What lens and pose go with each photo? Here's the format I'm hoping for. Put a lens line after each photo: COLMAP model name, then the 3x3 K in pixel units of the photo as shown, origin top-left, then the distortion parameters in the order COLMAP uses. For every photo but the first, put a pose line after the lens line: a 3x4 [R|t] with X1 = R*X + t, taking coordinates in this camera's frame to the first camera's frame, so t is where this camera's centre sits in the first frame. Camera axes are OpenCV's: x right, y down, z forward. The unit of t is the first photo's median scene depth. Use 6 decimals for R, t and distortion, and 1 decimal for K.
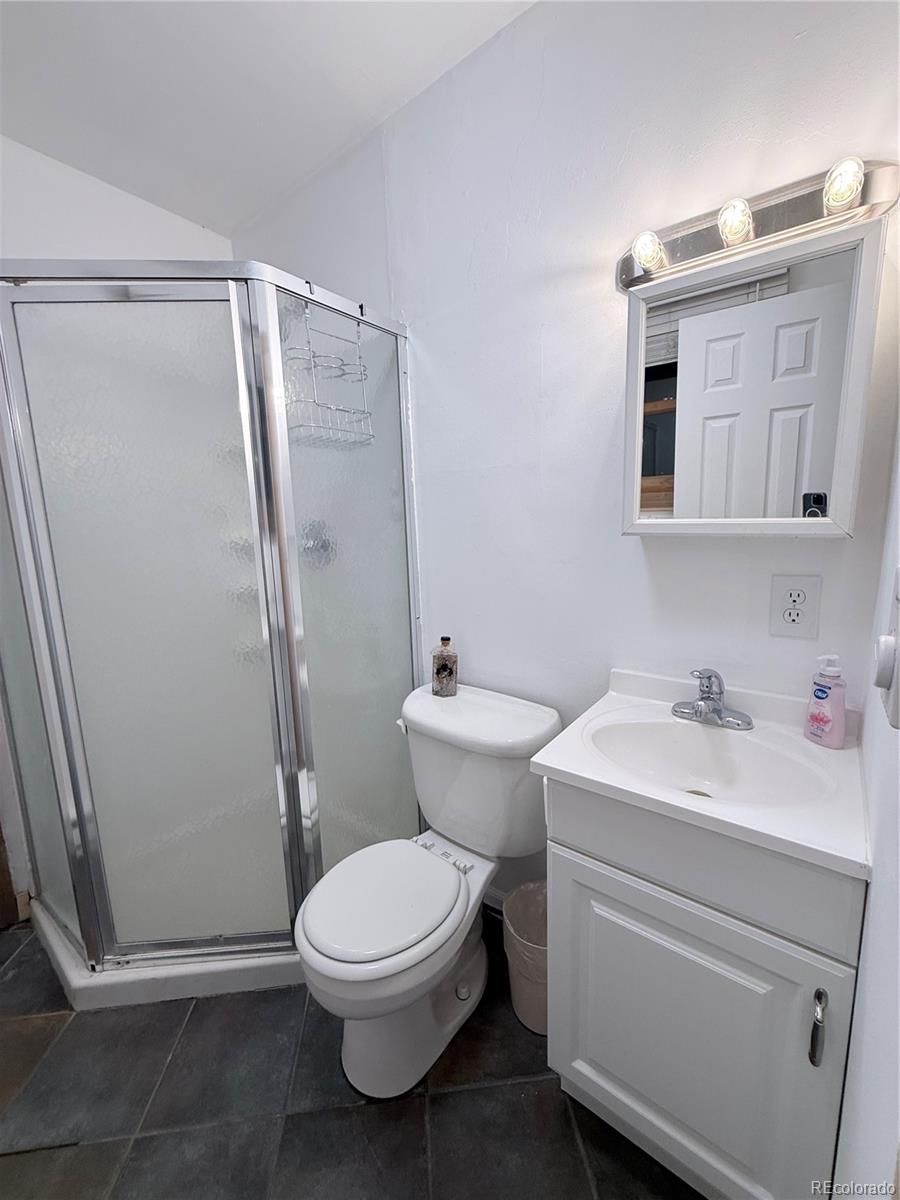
lens RADIAL K [[478.6, 0, 455.7], [0, 478.6, 595.3], [0, 0, 1]] dist [-0.001549, 0.000001]
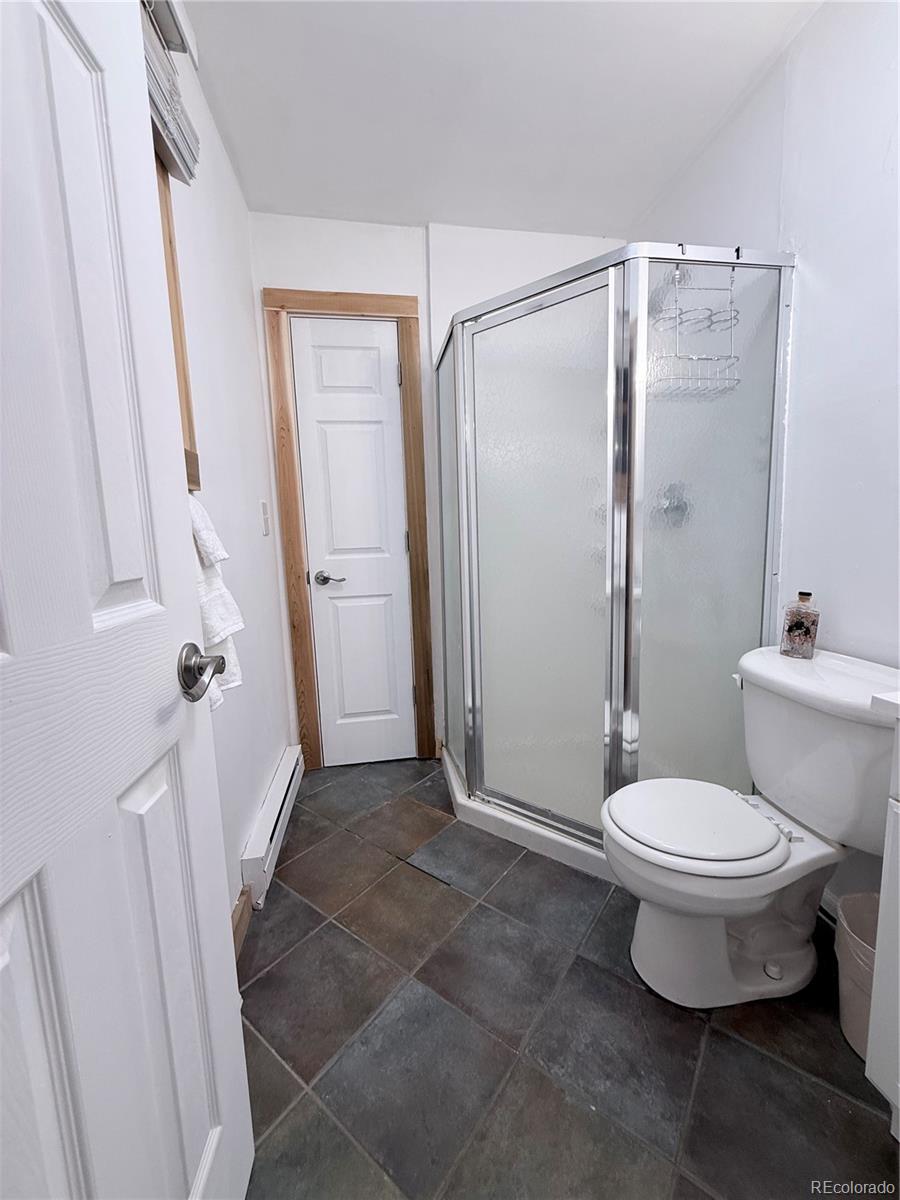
lens RADIAL K [[478.6, 0, 451.3], [0, 478.6, 599.7], [0, 0, 1]] dist [-0.001549, 0.000001]
pose [[0.727576, 0.095388, -0.679363, 0.116093], [-0.097947, 0.994585, 0.034750, 0.148354], [0.678998, 0.041259, 0.732979, -0.108396]]
